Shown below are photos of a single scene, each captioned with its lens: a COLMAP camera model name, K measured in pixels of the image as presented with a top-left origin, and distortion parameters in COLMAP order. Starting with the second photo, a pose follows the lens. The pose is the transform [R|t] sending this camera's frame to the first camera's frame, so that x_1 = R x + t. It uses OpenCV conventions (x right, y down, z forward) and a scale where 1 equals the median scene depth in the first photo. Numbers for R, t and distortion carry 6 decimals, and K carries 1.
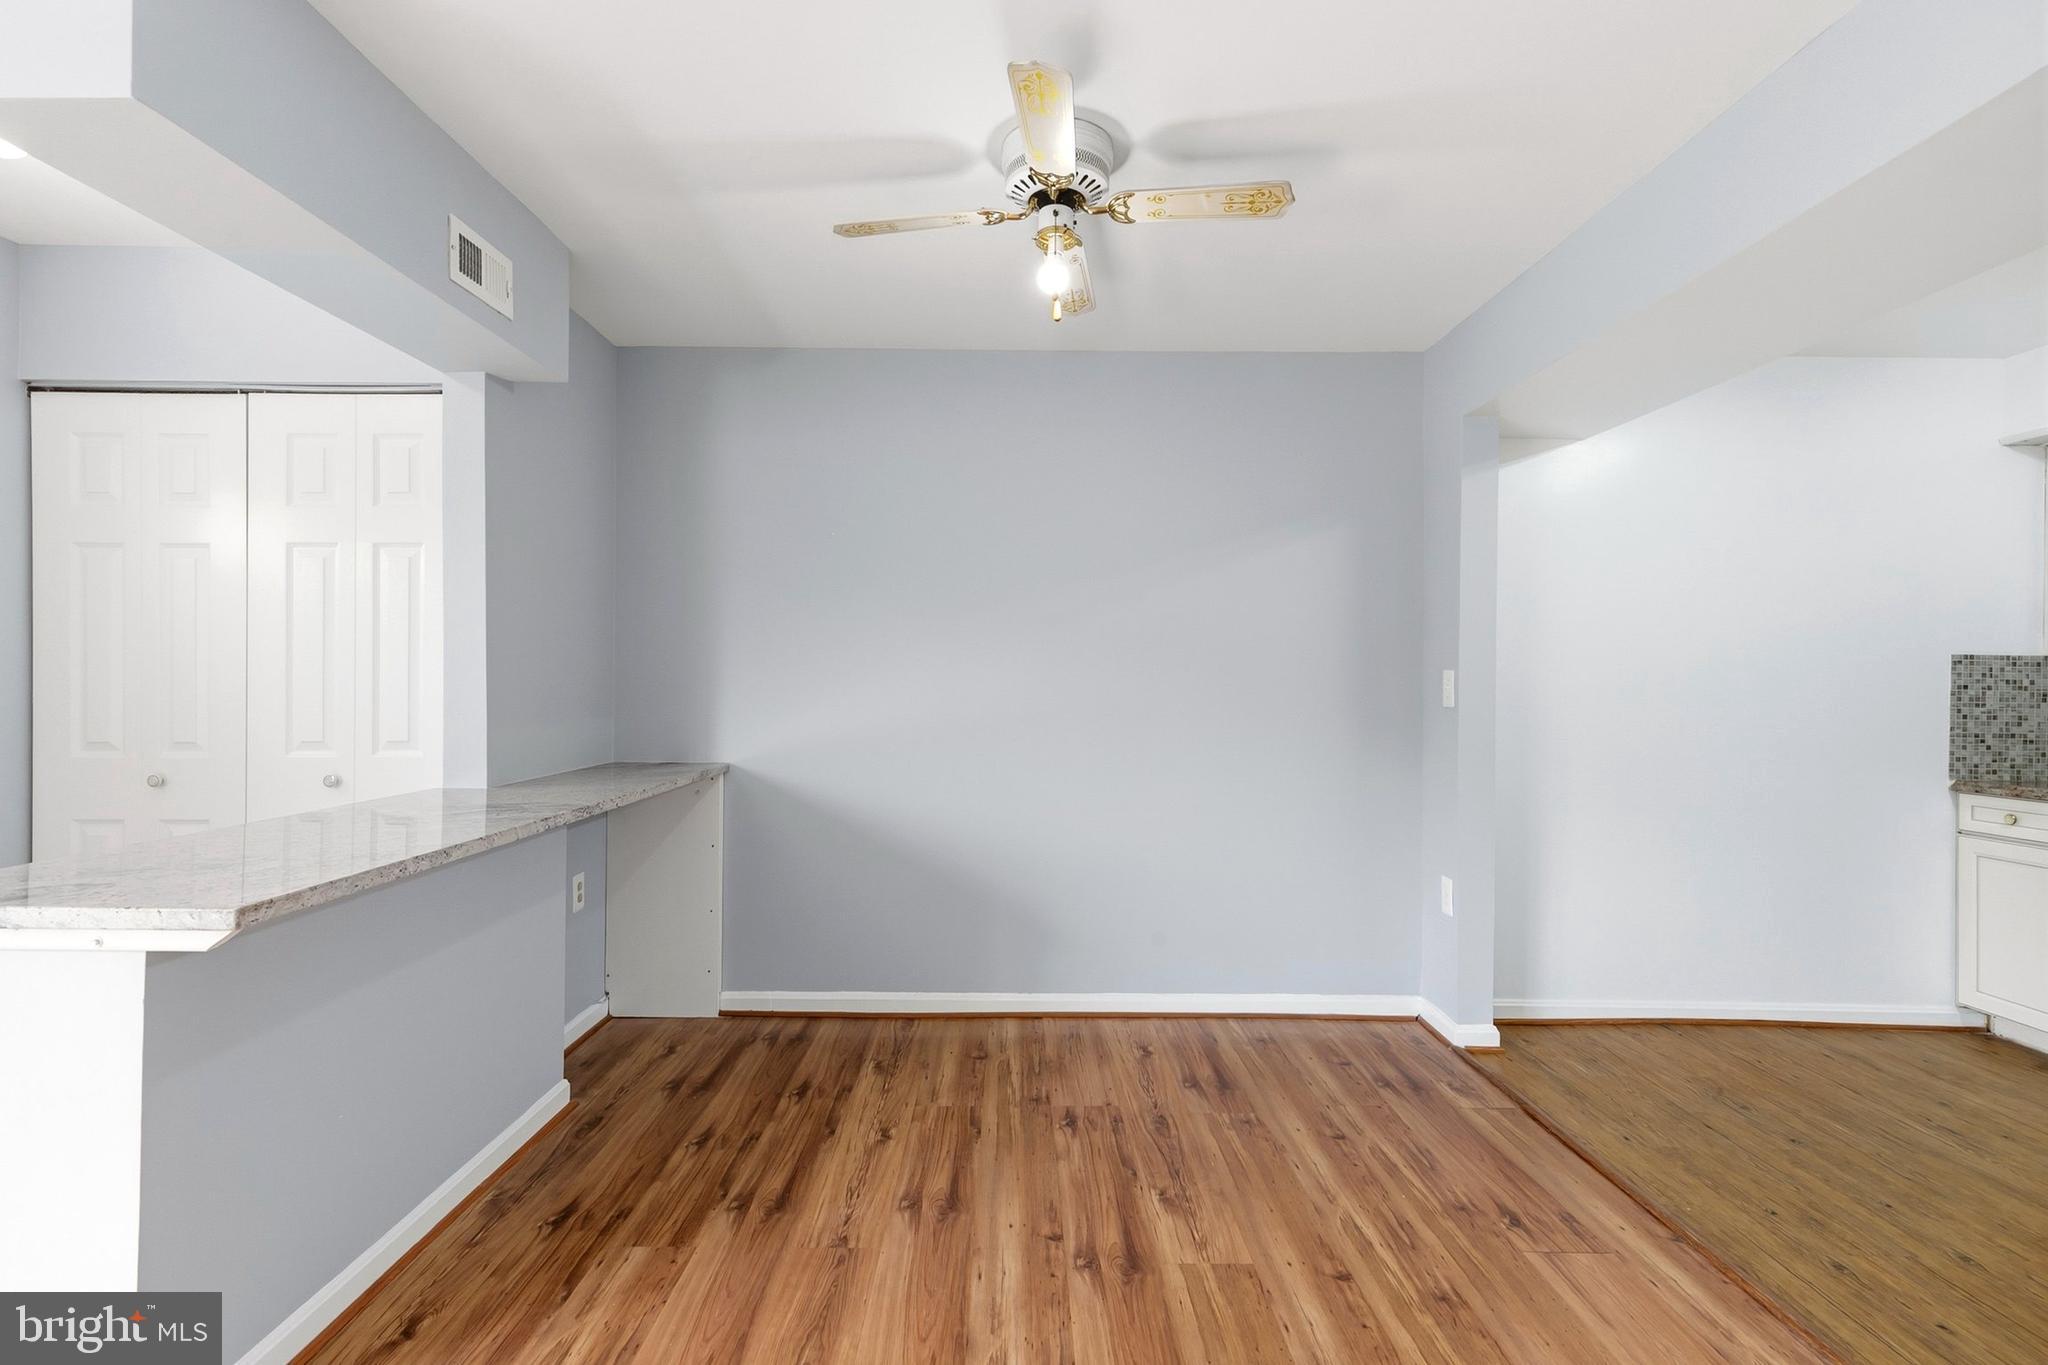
lens RADIAL K [[922.2, 0, 1015.6], [0, 922.2, 678.3], [0, 0, 1]] dist [0.007803, -0.002126]
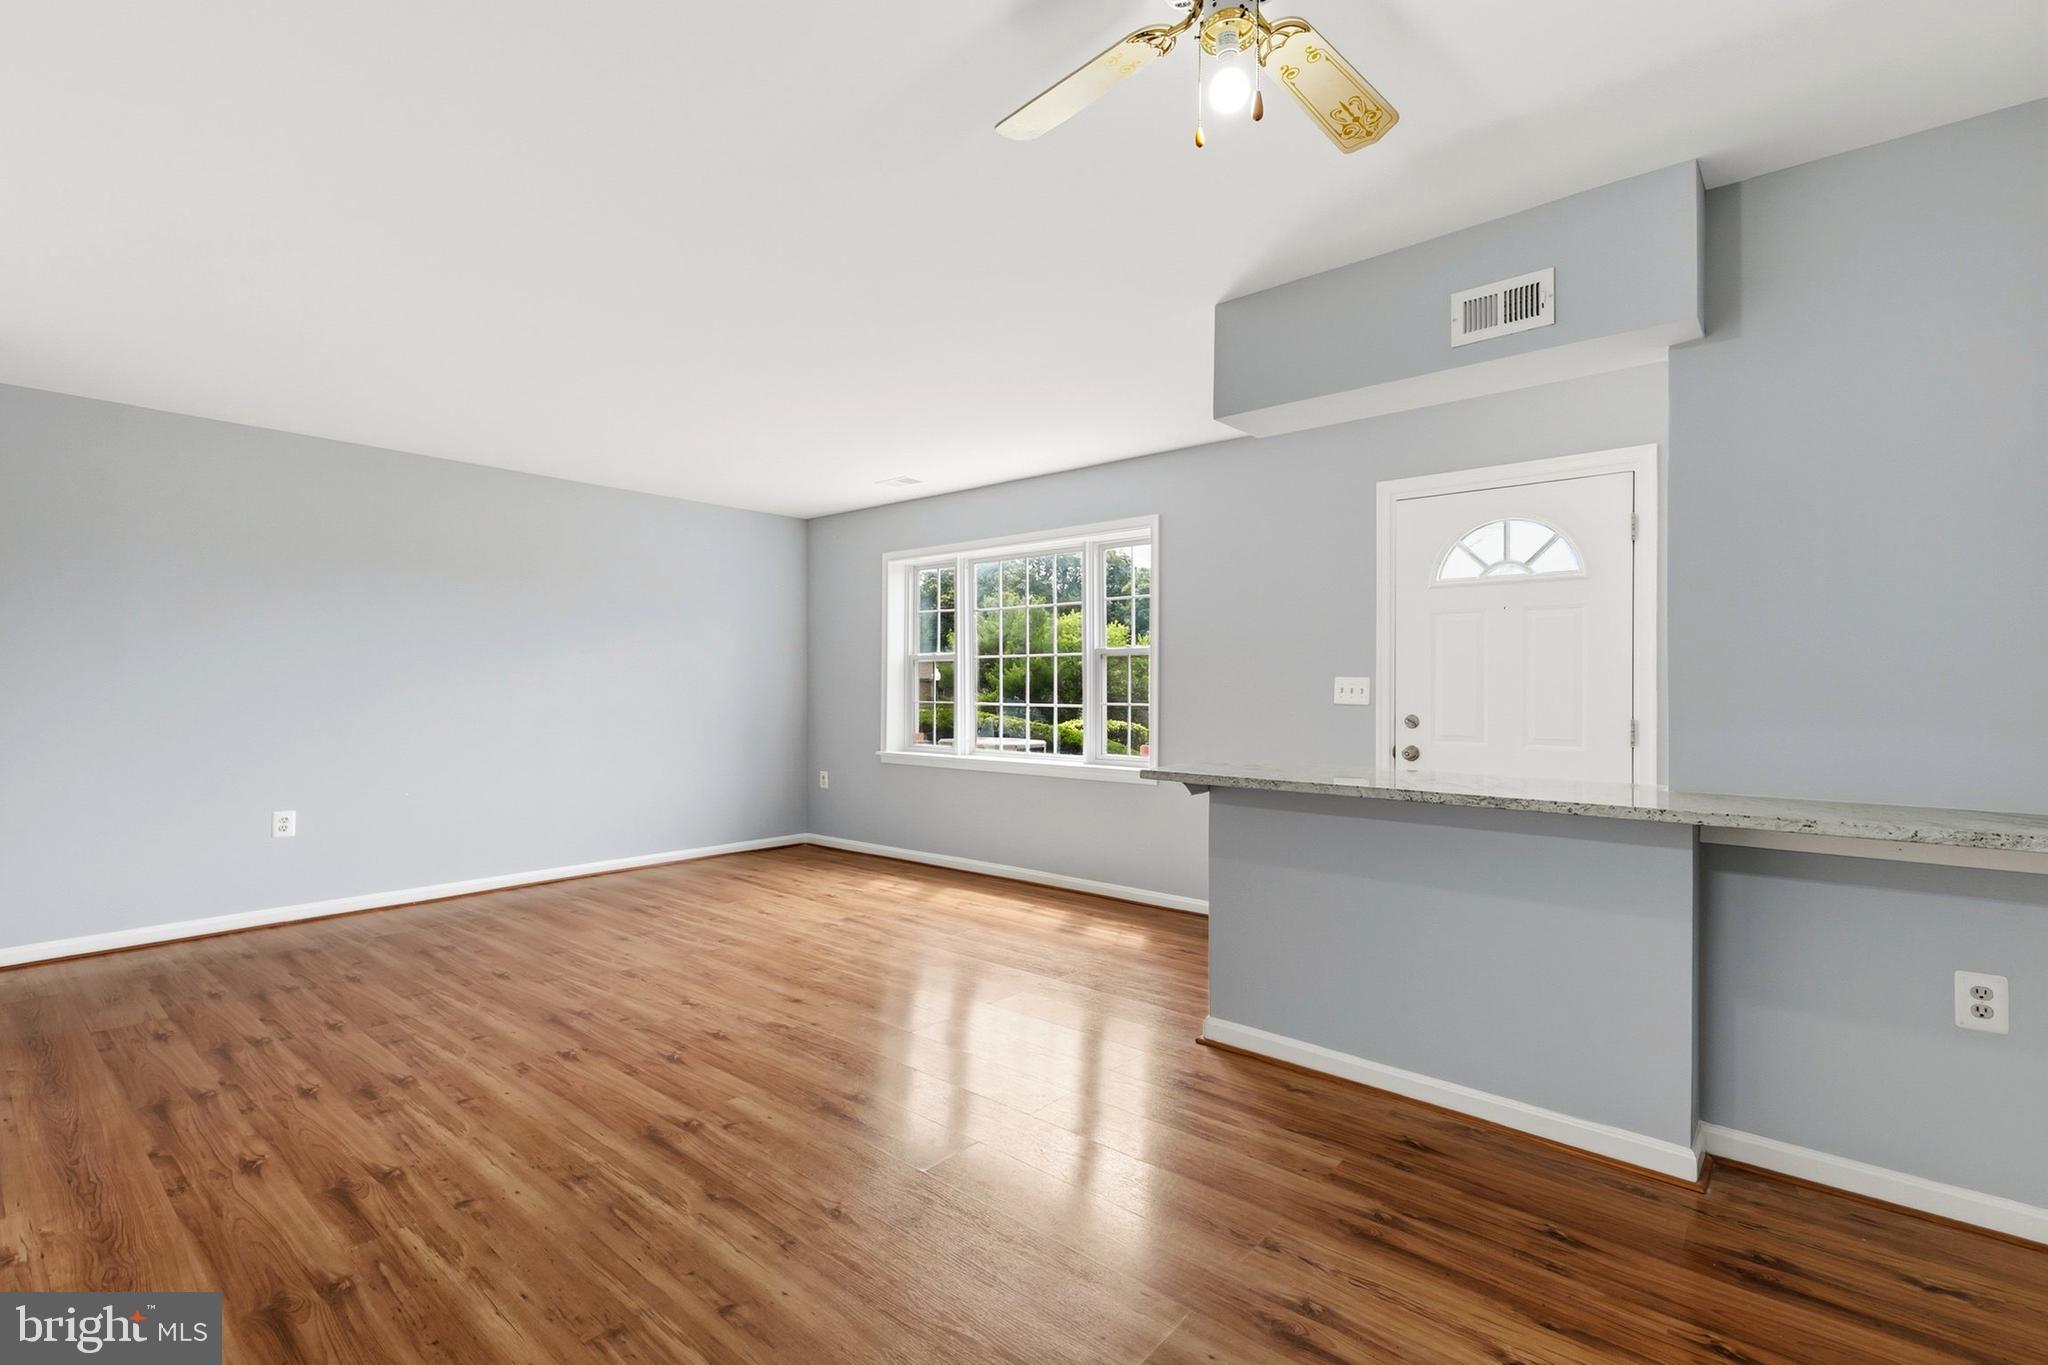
lens RADIAL K [[922.2, 0, 1015.6], [0, 922.2, 684.0], [0, 0, 1]] dist [0.007803, -0.002126]
pose [[-0.650726, -0.012424, -0.759211, 0.539400], [-0.011084, 0.999915, -0.006863, 0.024697], [0.759232, 0.003949, -0.650809, 1.060320]]
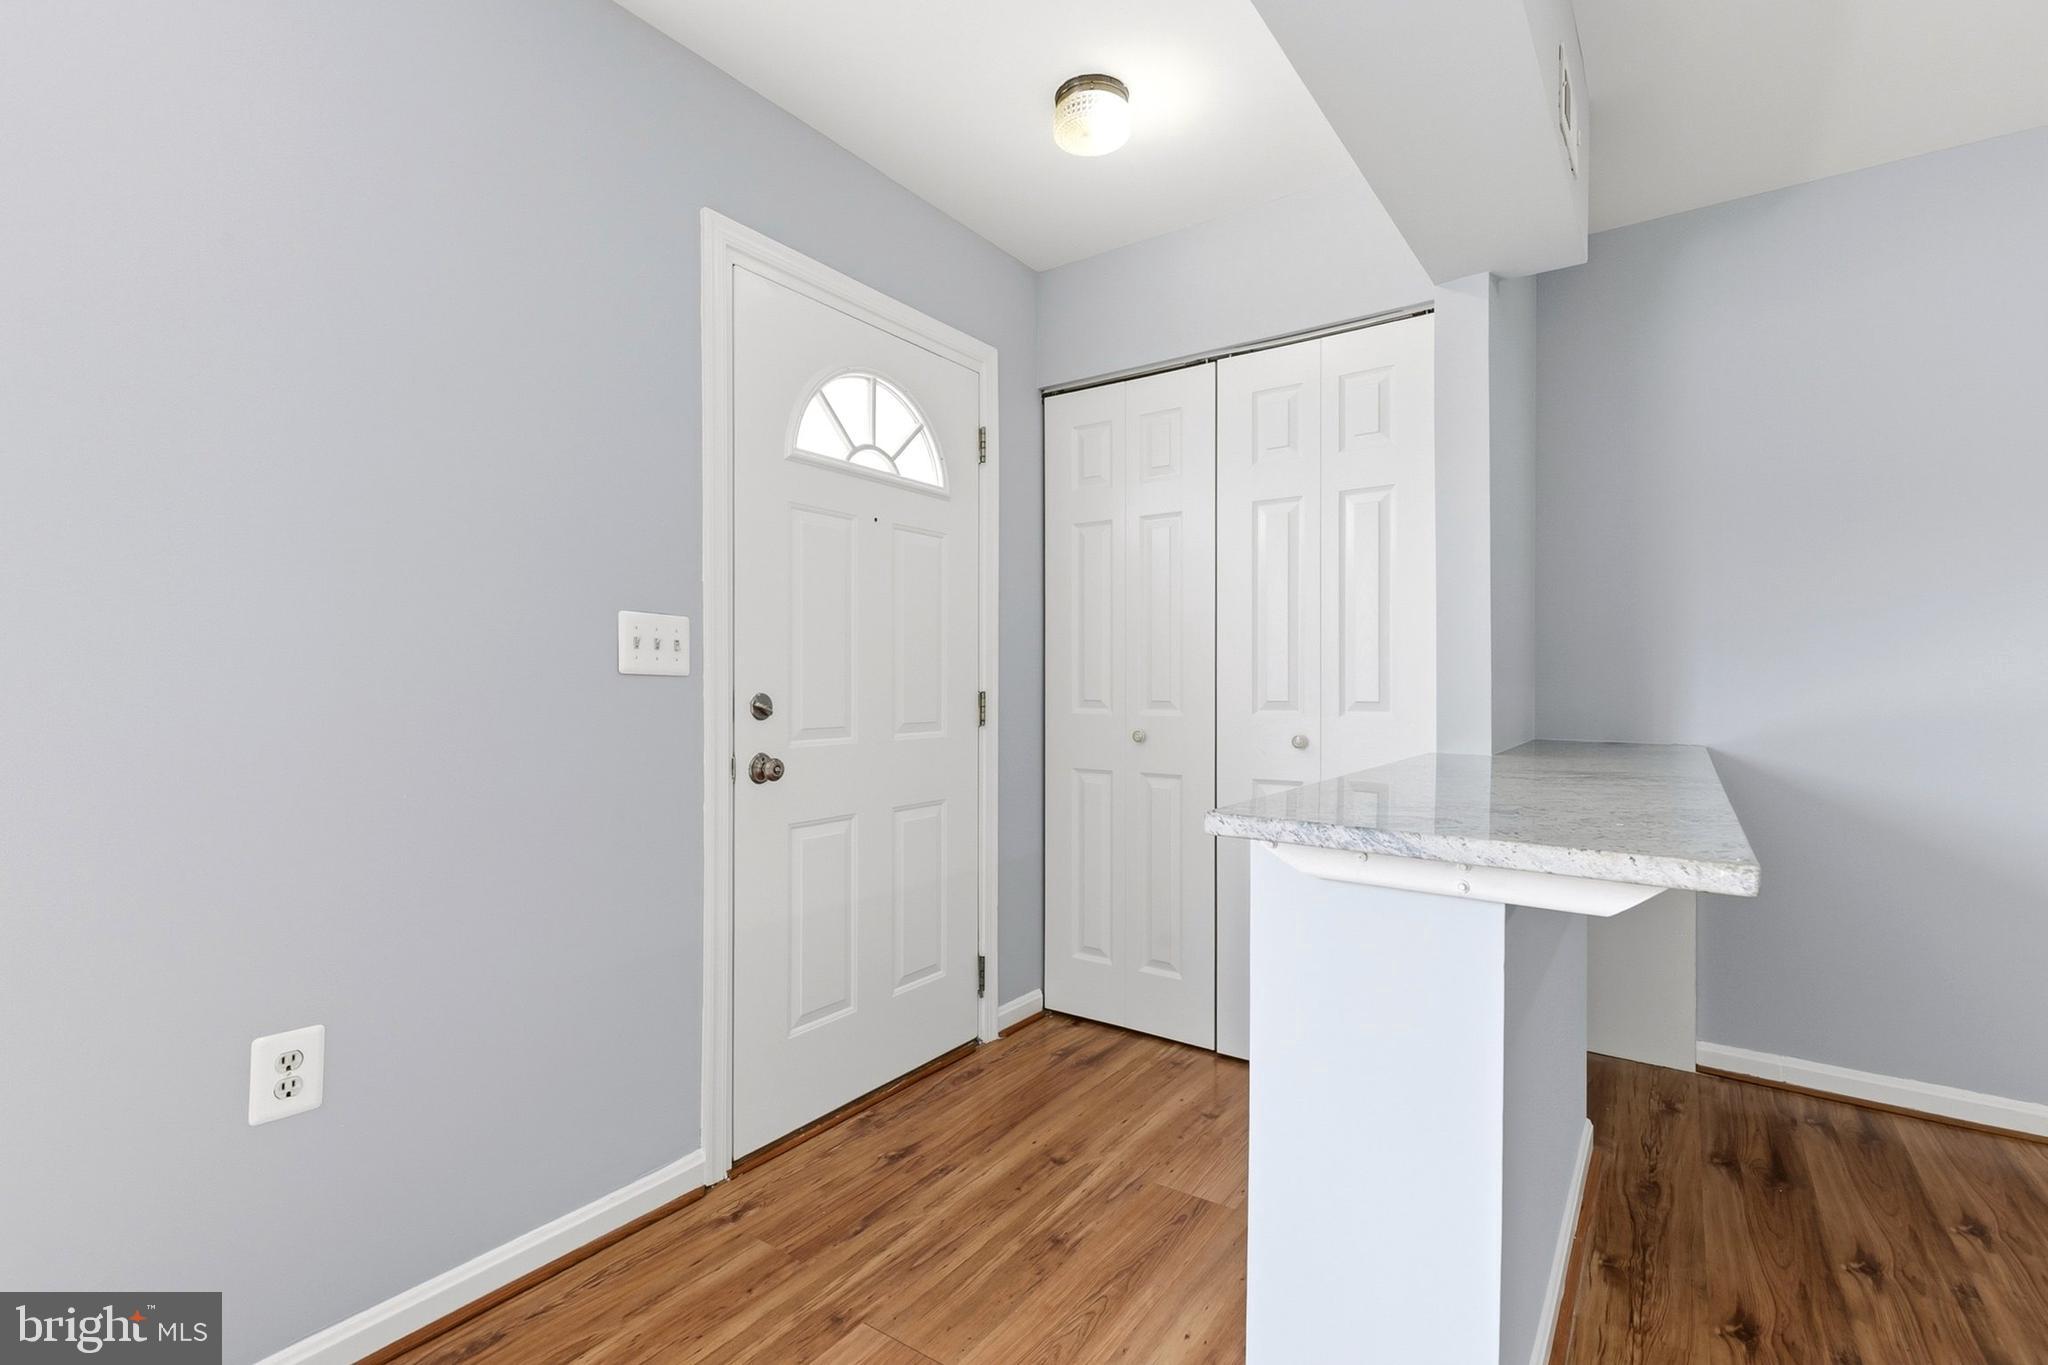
lens RADIAL K [[922.2, 0, 1021.9], [0, 922.2, 682.9], [0, 0, 1]] dist [0.007803, -0.002126]
pose [[0.813075, -0.002590, -0.582153, -0.410096], [0.000837, 0.999994, -0.003280, 0.051145], [0.582158, 0.002179, 0.813073, 0.046246]]
